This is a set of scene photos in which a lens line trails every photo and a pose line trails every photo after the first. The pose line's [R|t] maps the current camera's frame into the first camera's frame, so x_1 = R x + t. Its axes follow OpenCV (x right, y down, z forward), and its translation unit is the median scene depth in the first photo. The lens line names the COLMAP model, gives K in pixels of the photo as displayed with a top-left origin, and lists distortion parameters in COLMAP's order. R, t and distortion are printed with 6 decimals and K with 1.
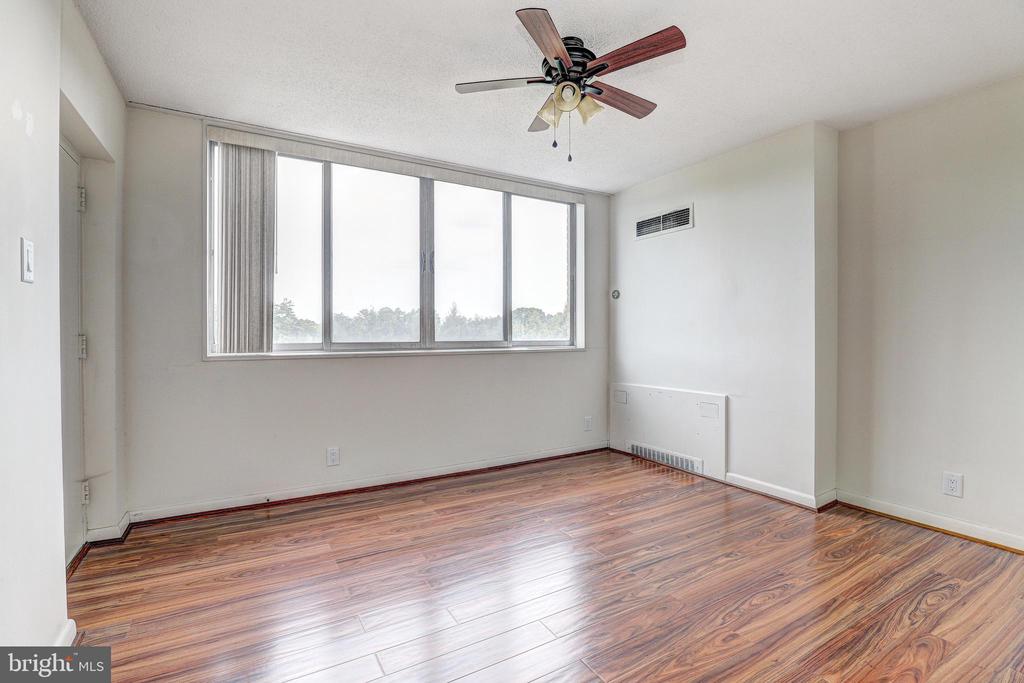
lens RADIAL K [[468.8, 0, 509.3], [0, 468.8, 339.7], [0, 0, 1]] dist [-0.034744, 0.007161]
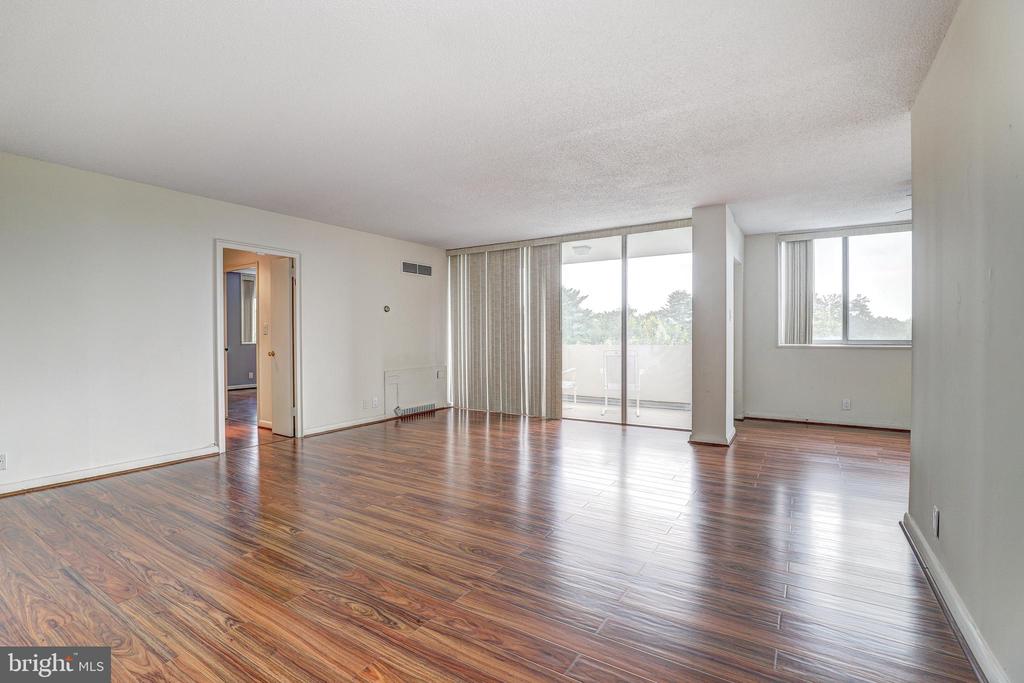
lens RADIAL K [[468.8, 0, 512.2], [0, 468.8, 337.7], [0, 0, 1]] dist [-0.034744, 0.007161]
pose [[0.455953, 0.005486, -0.889987, 0.534476], [-0.008230, 0.999964, 0.001948, 0.005117], [0.889966, 0.006437, 0.455982, -0.828767]]
